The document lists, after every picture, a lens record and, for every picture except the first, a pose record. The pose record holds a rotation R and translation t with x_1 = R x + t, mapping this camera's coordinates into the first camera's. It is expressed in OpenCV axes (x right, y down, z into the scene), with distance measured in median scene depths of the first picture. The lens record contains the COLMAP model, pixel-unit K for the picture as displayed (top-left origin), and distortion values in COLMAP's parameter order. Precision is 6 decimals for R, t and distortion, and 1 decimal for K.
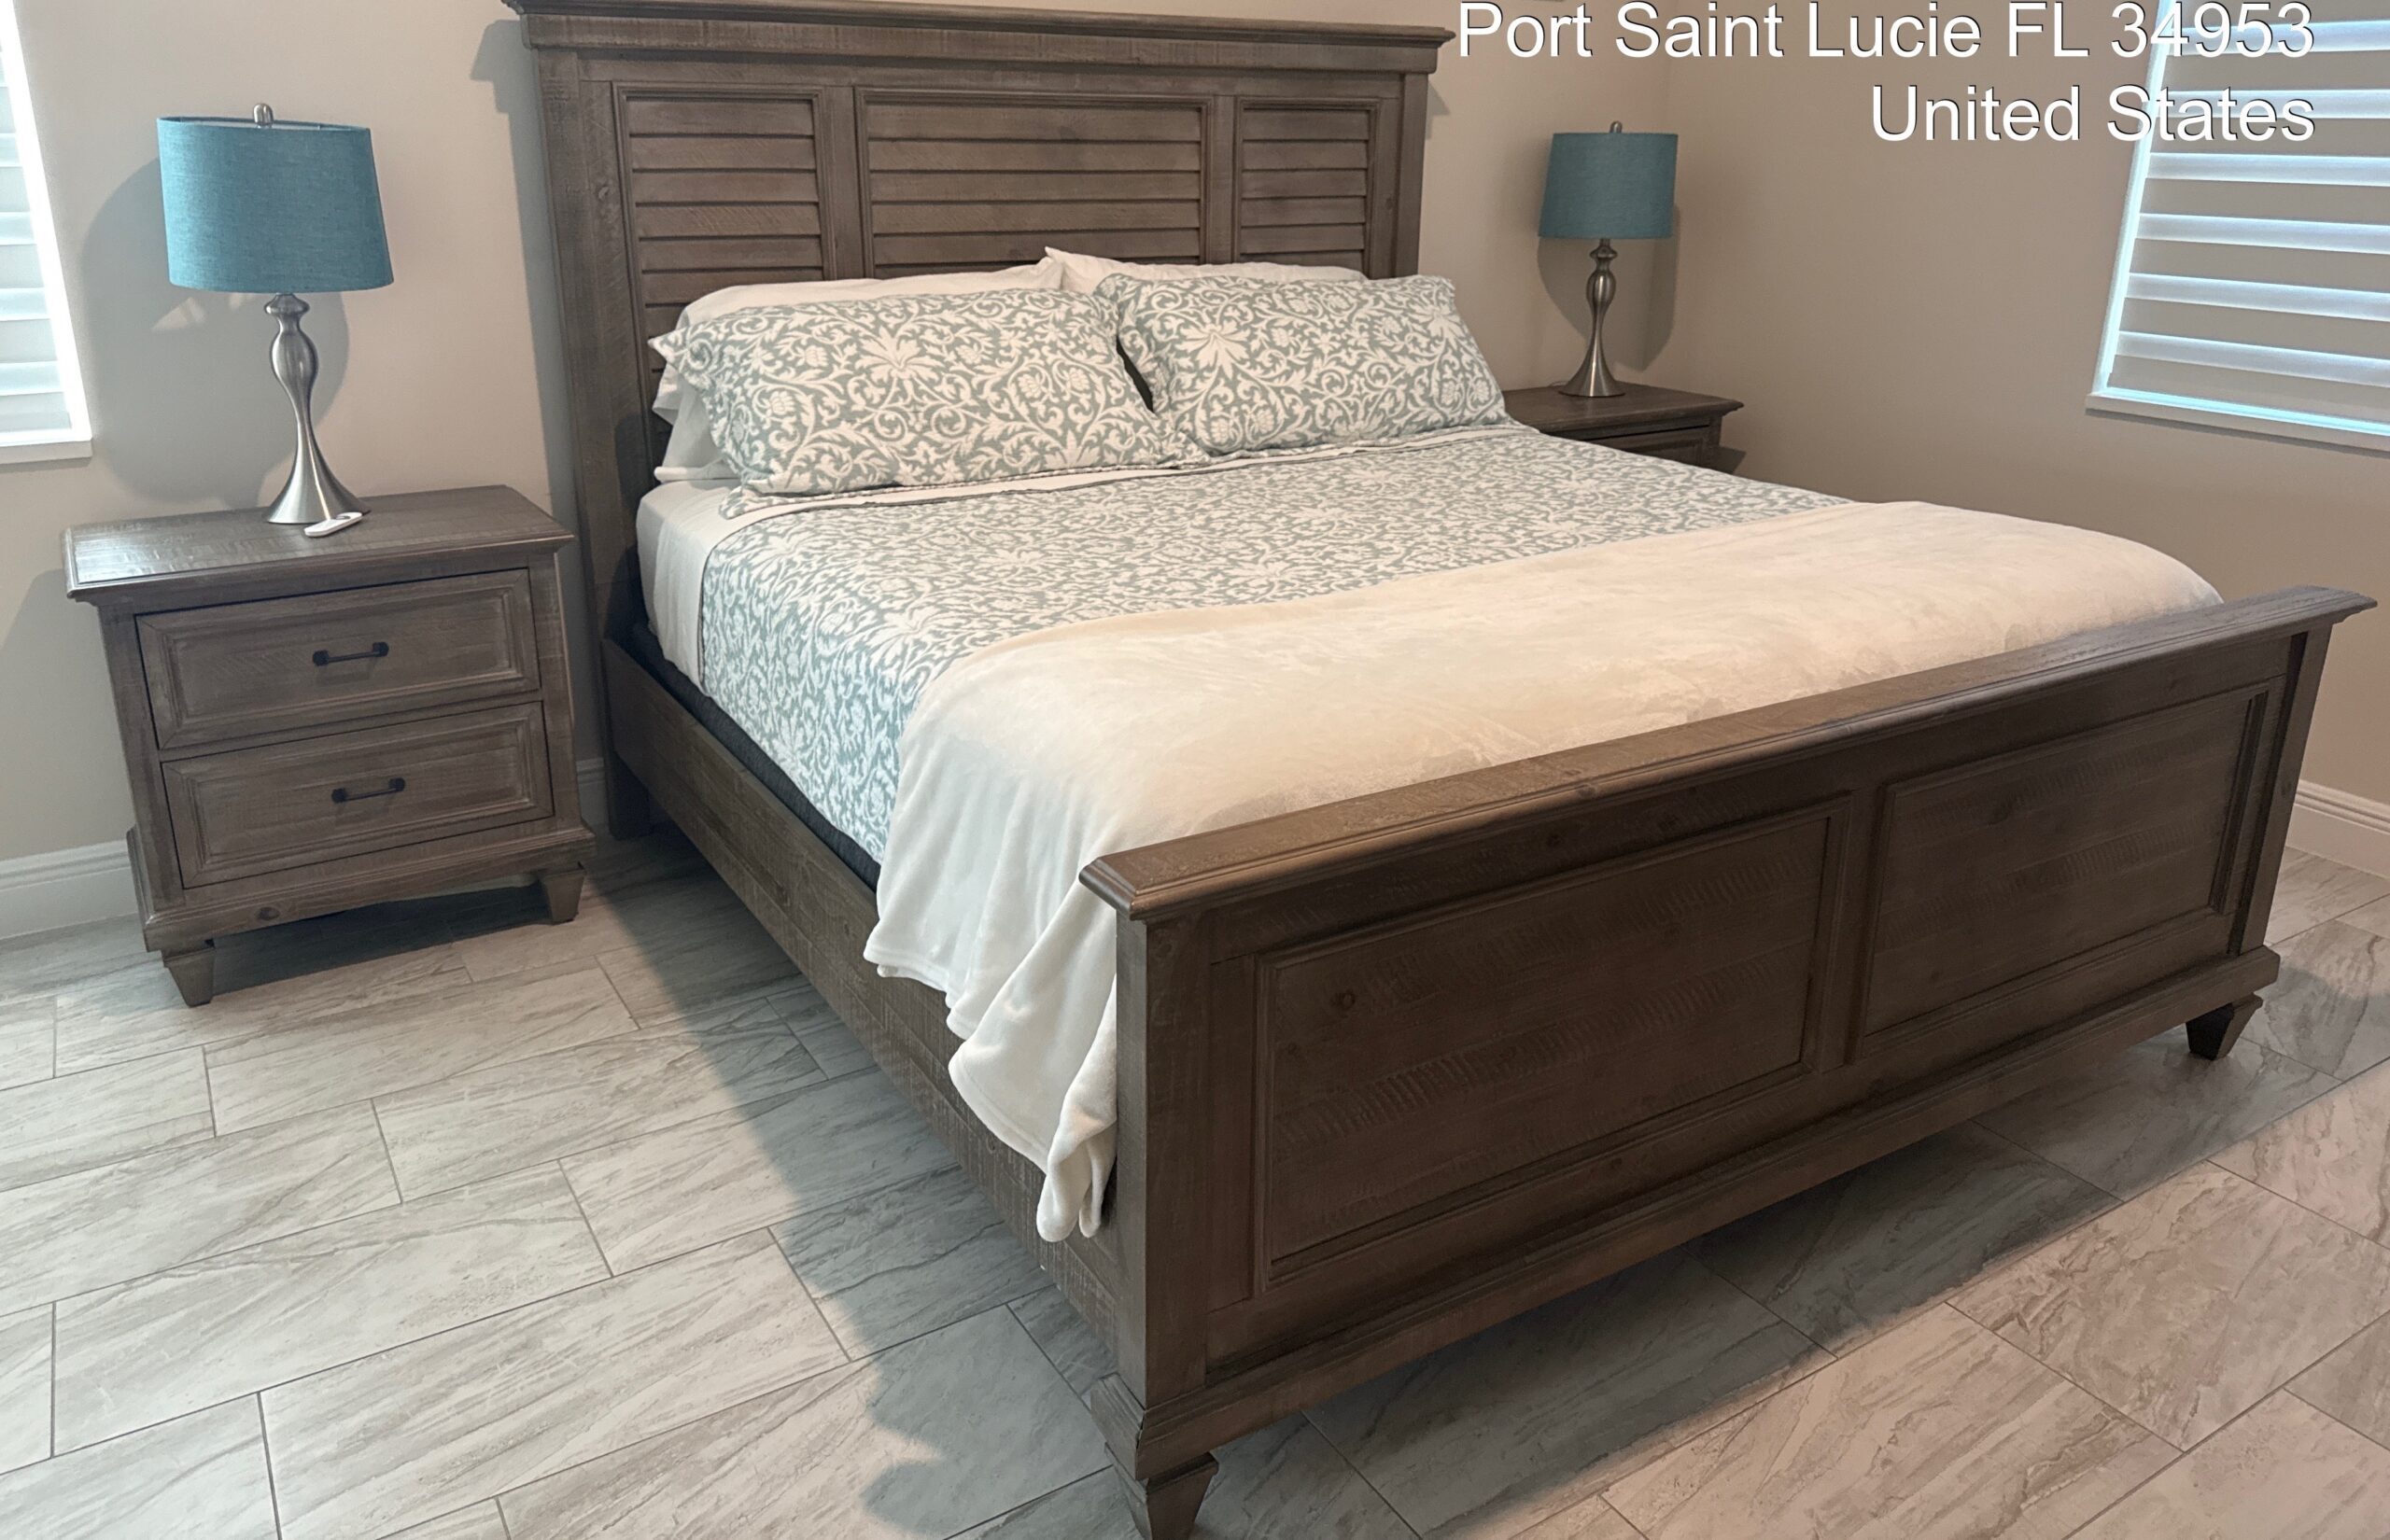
lens RADIAL K [[1688.7, 0, 1204.6], [0, 1688.7, 664.1], [0, 0, 1]] dist [0.090774, -0.147248]
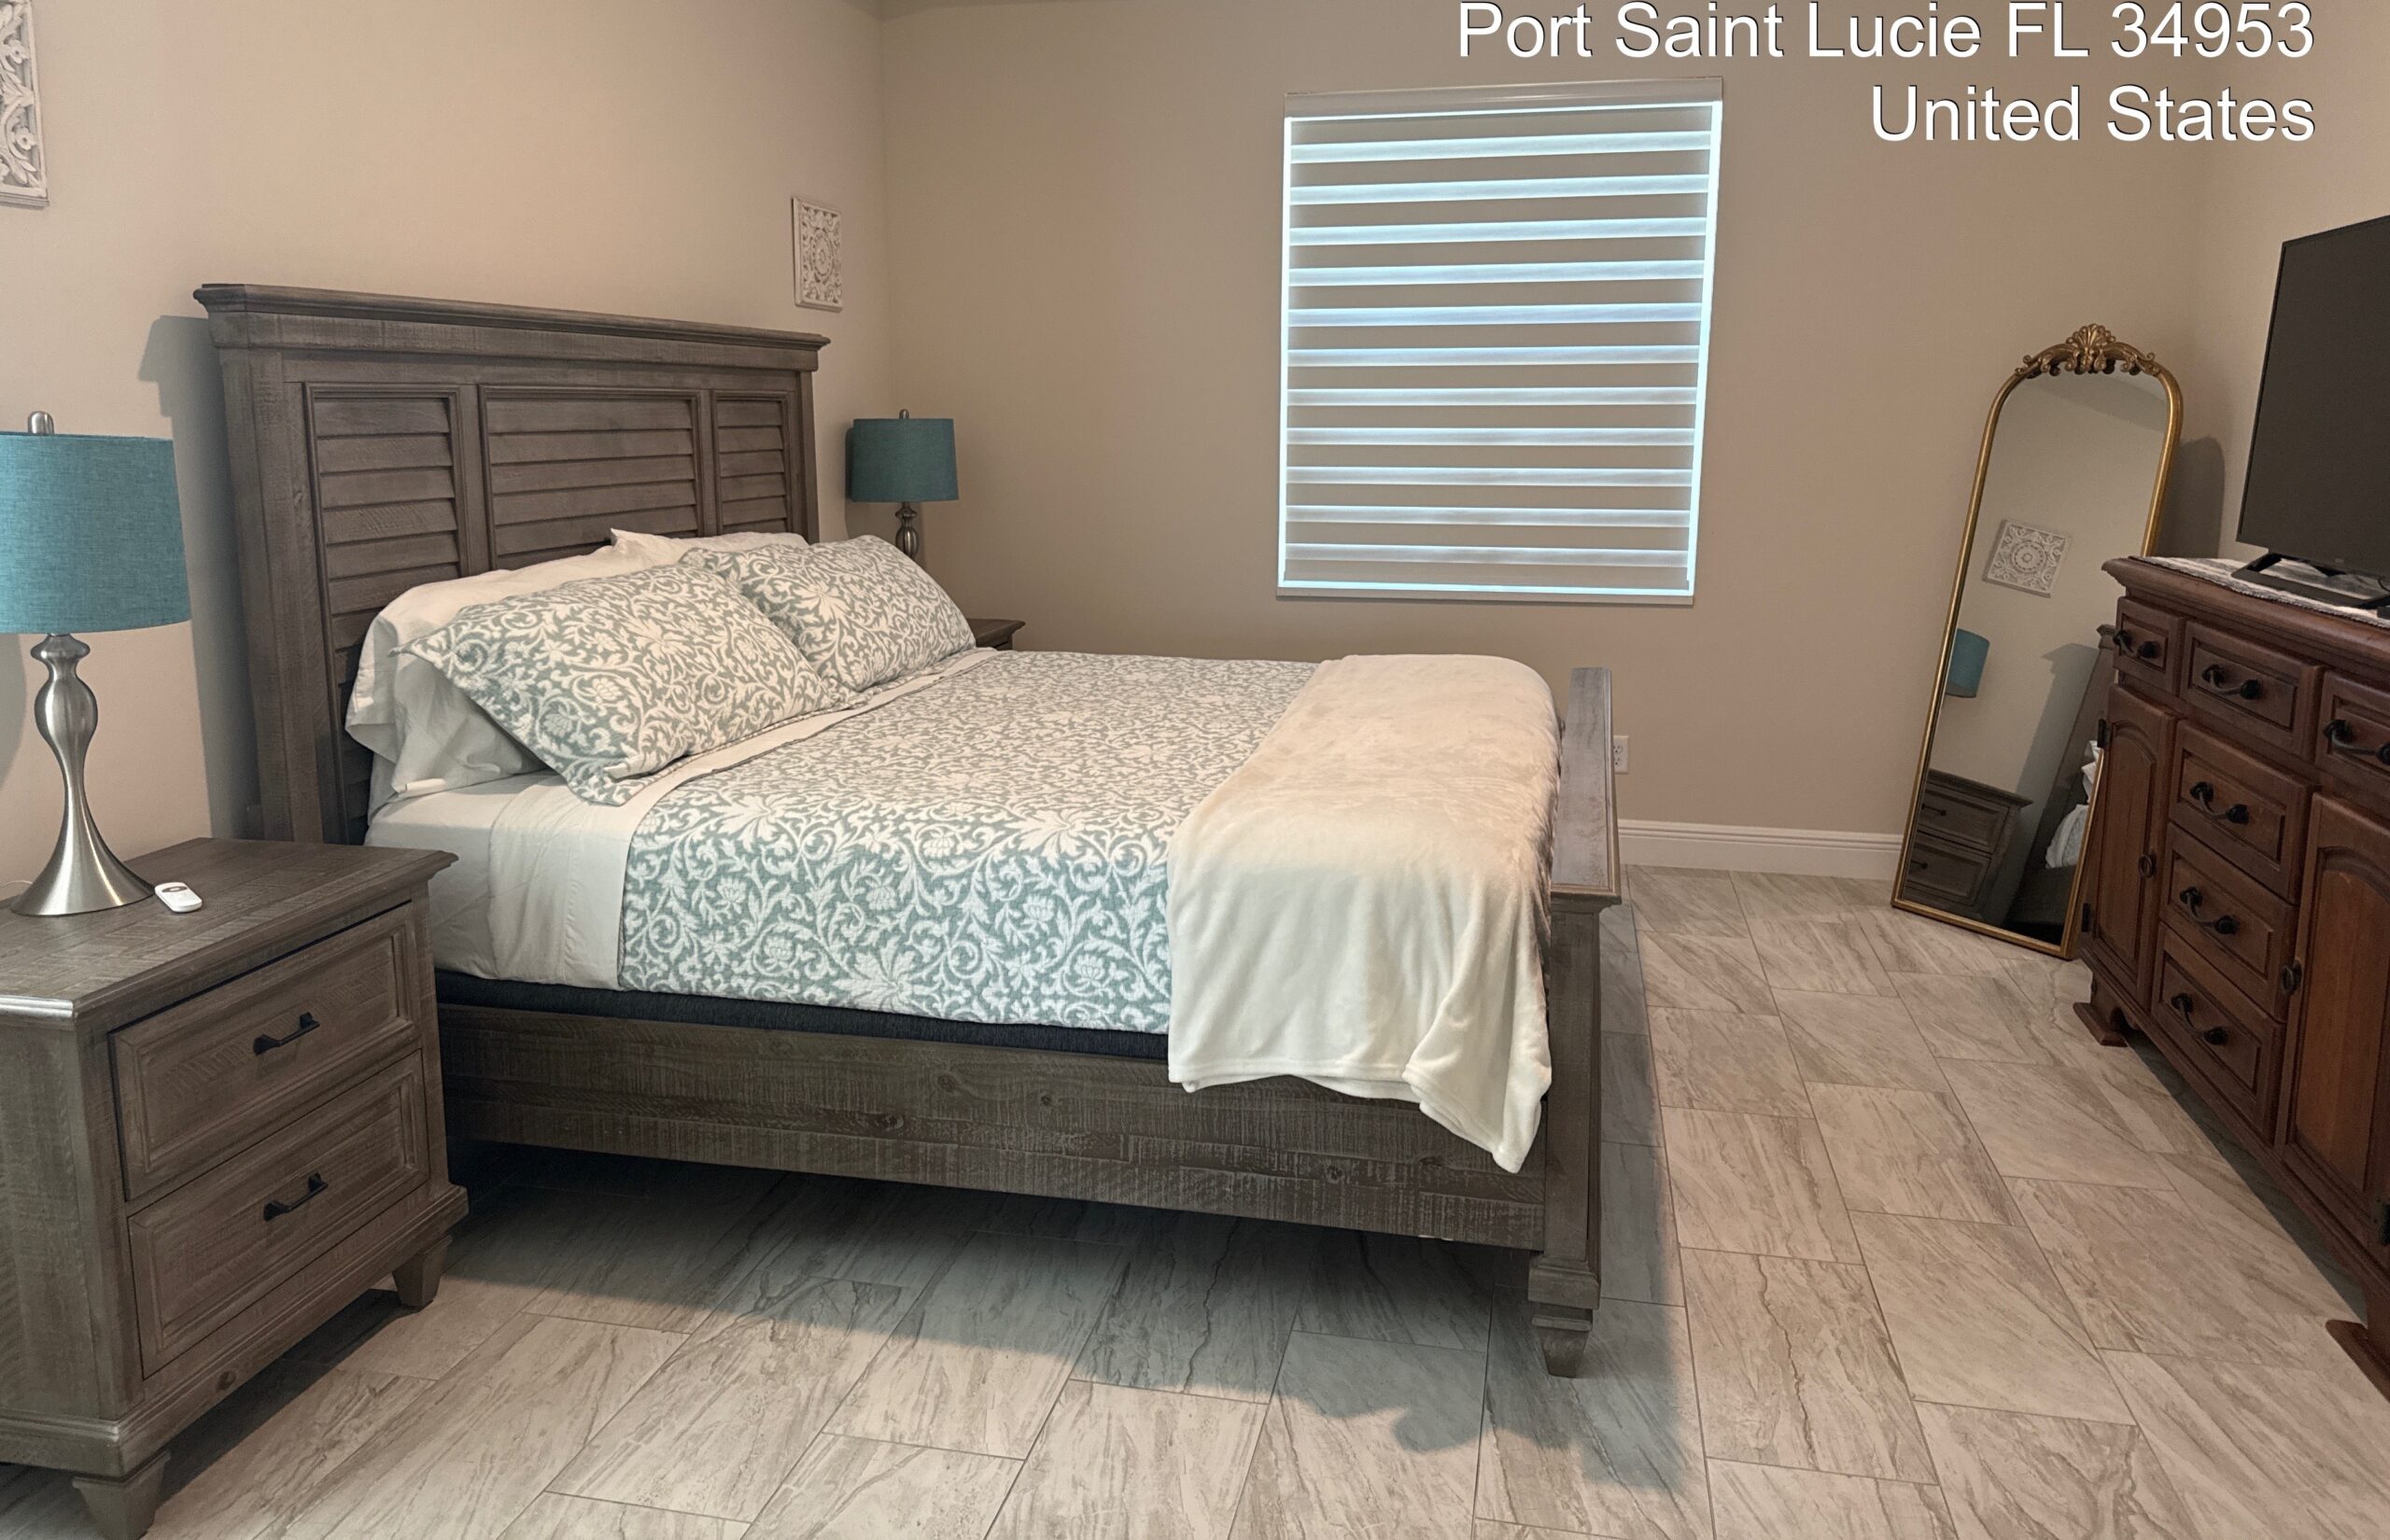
lens RADIAL K [[1673.2, 0, 1199.7], [0, 1673.2, 671.5], [0, 0, 1]] dist [0.054311, -0.072320]
pose [[0.700544, -0.123738, 0.702799, -0.673134], [0.224164, 0.973158, -0.052106, -0.031885], [-0.677487, 0.194045, 0.709478, 0.052903]]
